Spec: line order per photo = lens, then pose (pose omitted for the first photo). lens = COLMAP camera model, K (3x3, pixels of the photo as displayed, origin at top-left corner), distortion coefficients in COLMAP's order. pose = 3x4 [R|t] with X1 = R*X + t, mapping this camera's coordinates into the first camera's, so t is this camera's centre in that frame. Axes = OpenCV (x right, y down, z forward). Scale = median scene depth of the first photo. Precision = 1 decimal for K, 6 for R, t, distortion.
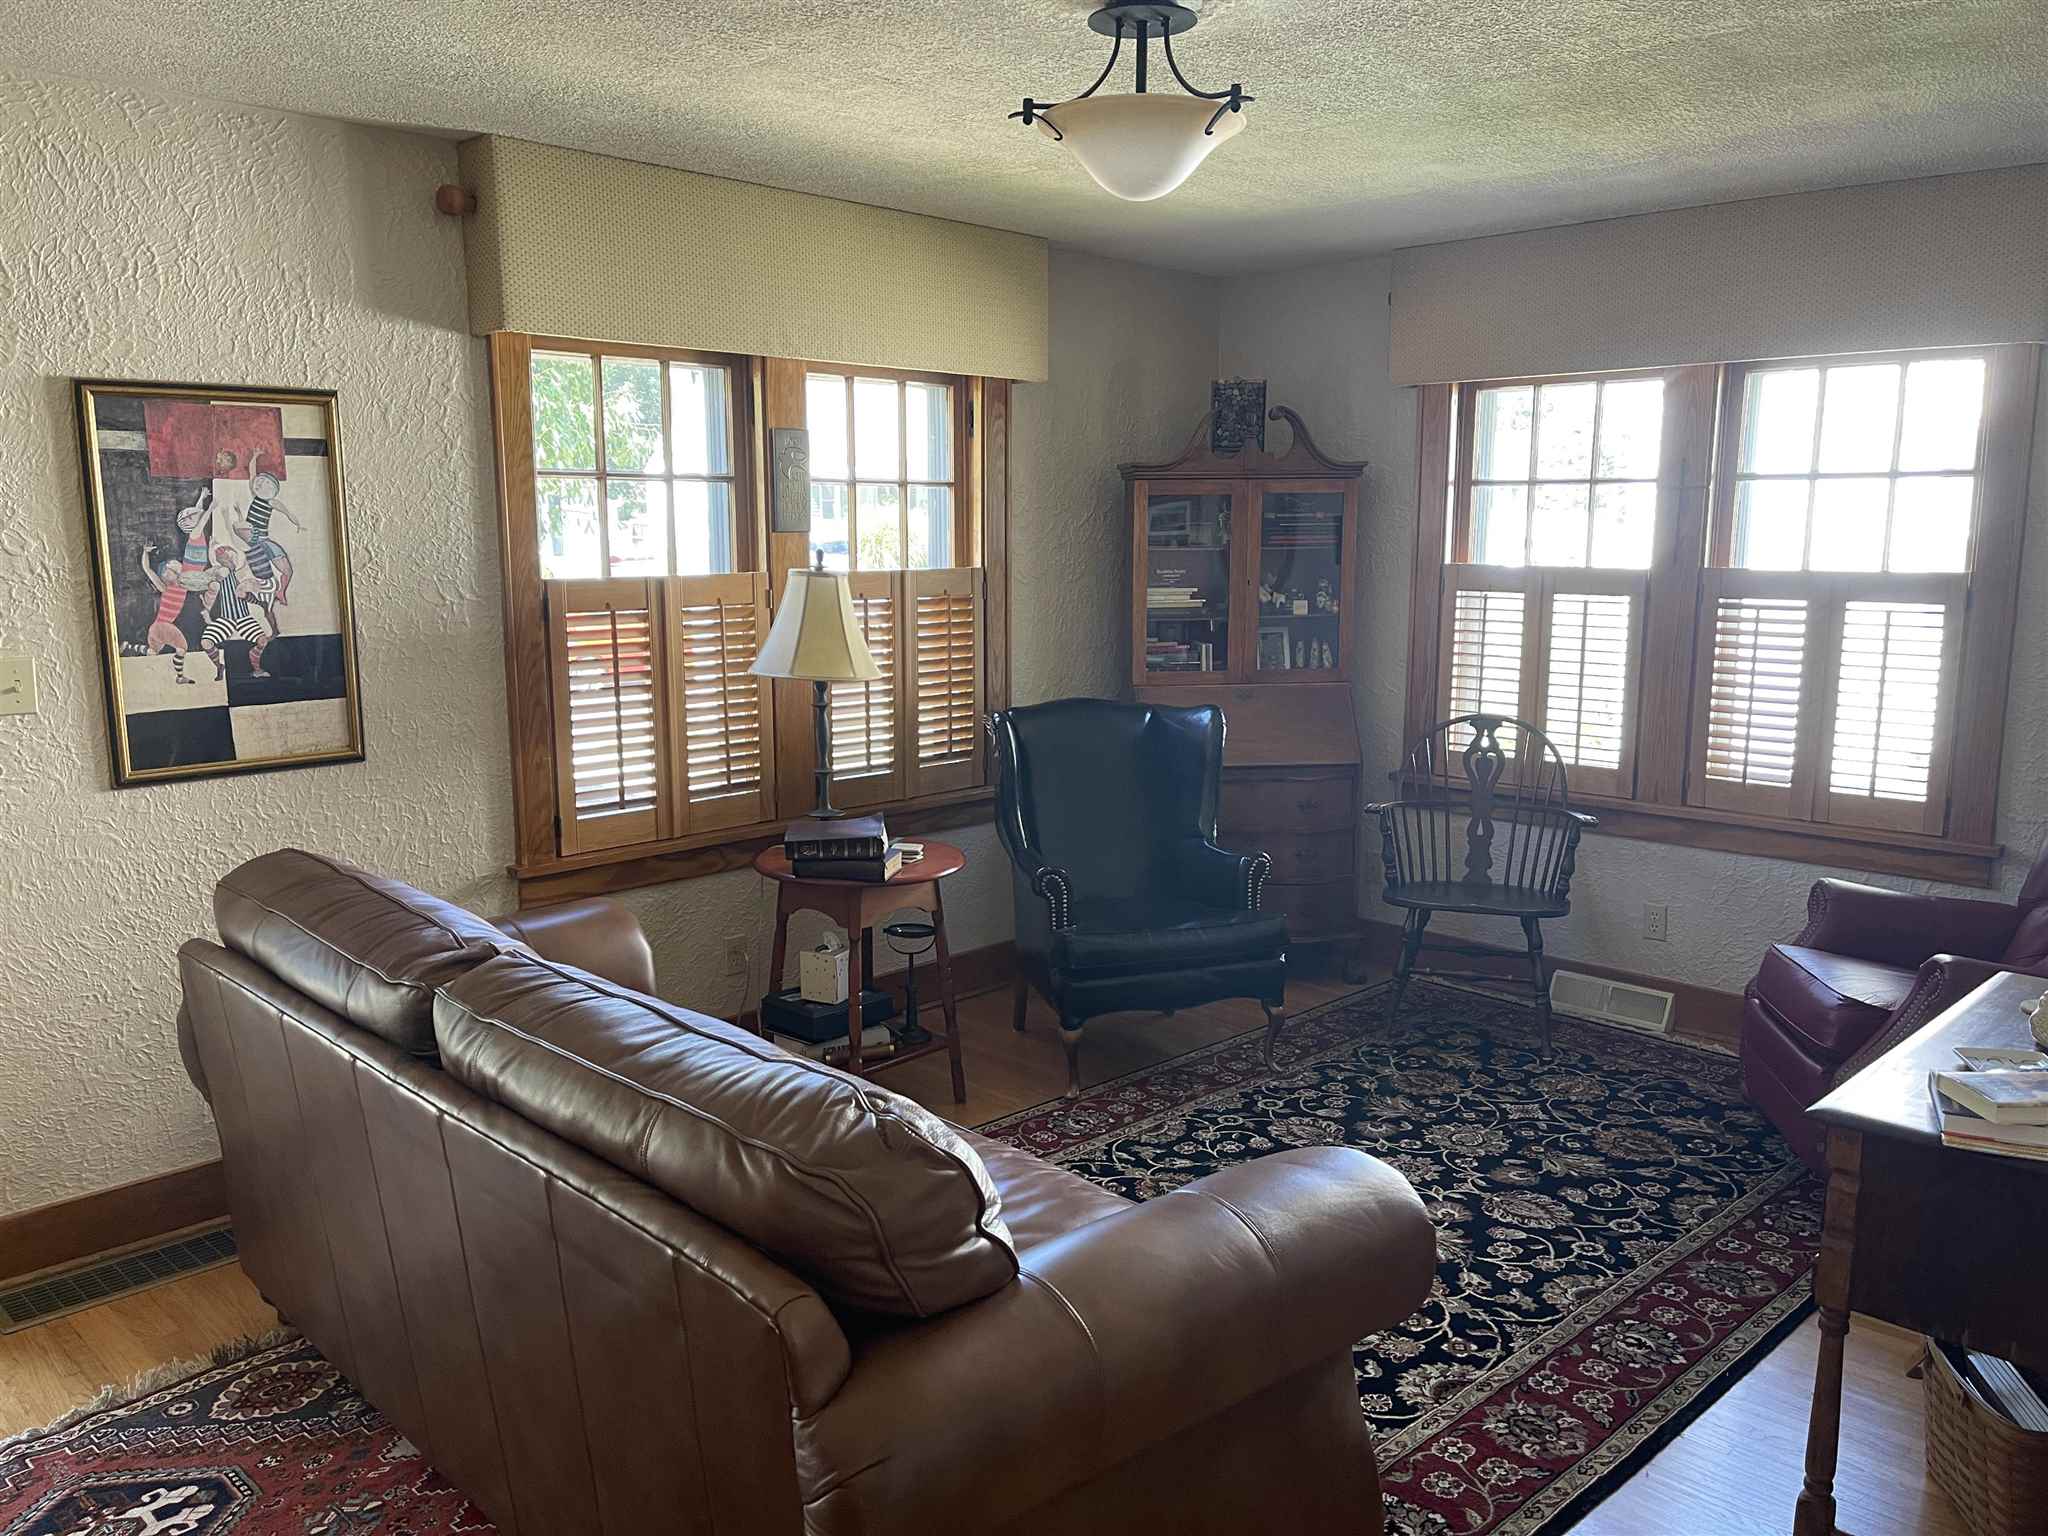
lens RADIAL K [[1561.1, 0, 1013.9], [0, 1561.1, 770.6], [0, 0, 1]] dist [0.070592, -0.088971]
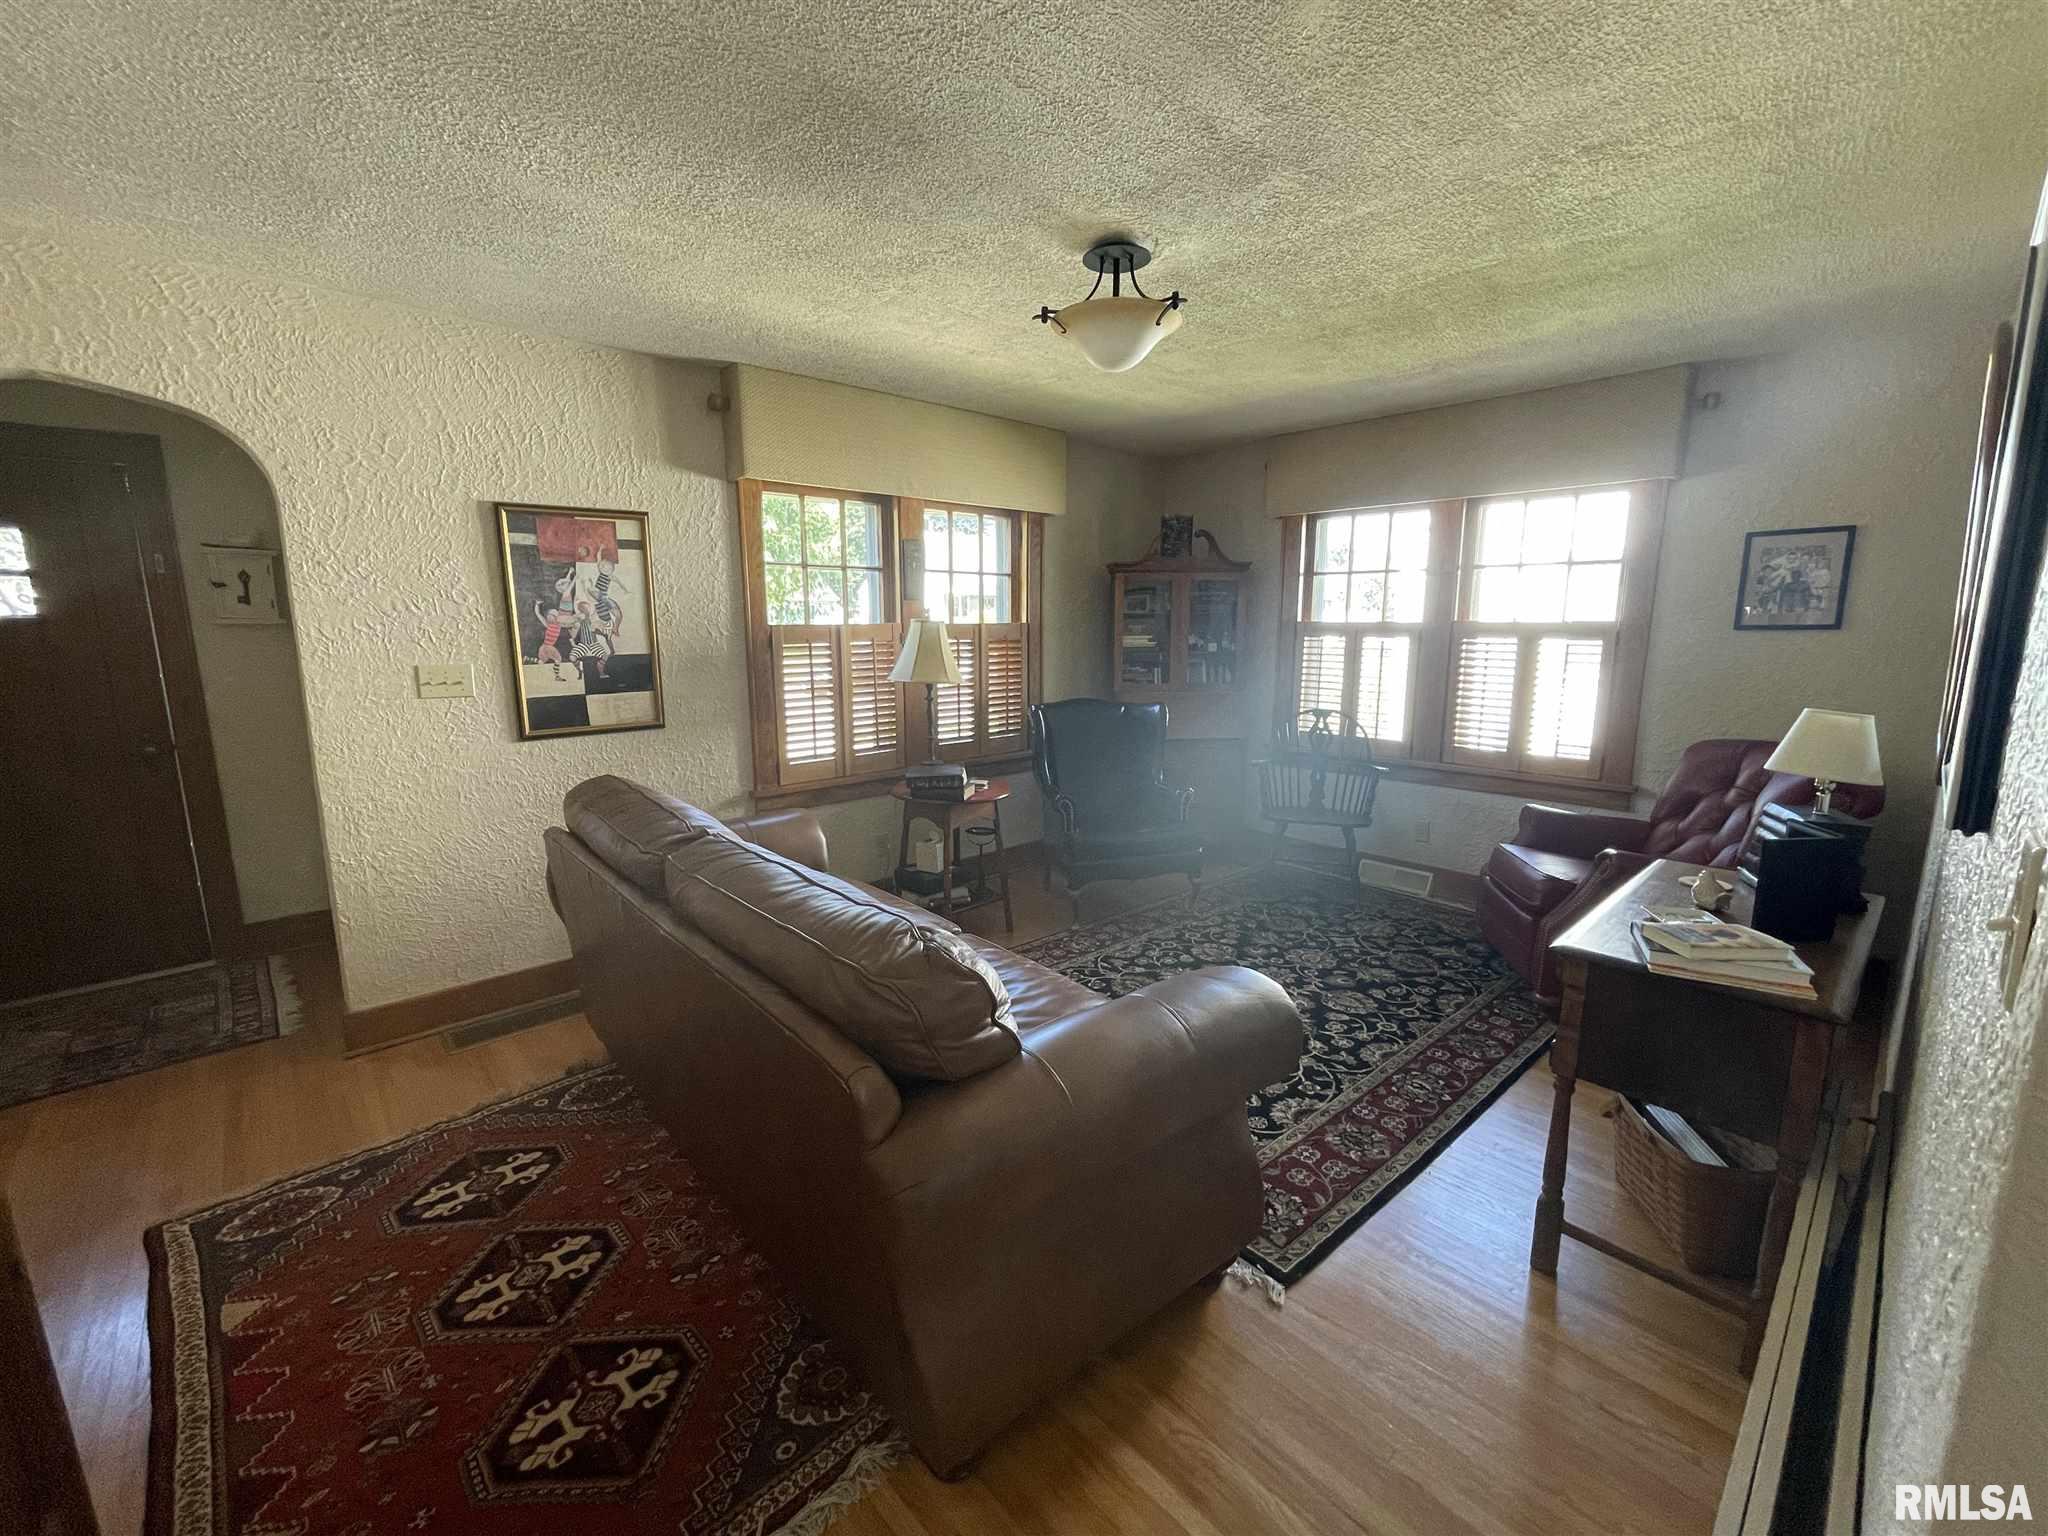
lens RADIAL K [[832.1, 0, 1011.2], [0, 832.1, 759.6], [0, 0, 1]] dist [-0.000760, 0.000302]
pose [[0.998601, 0.006590, -0.052473, 0.016442], [-0.006233, 0.999956, 0.006955, 0.020621], [0.052517, -0.006619, 0.998598, 0.110320]]
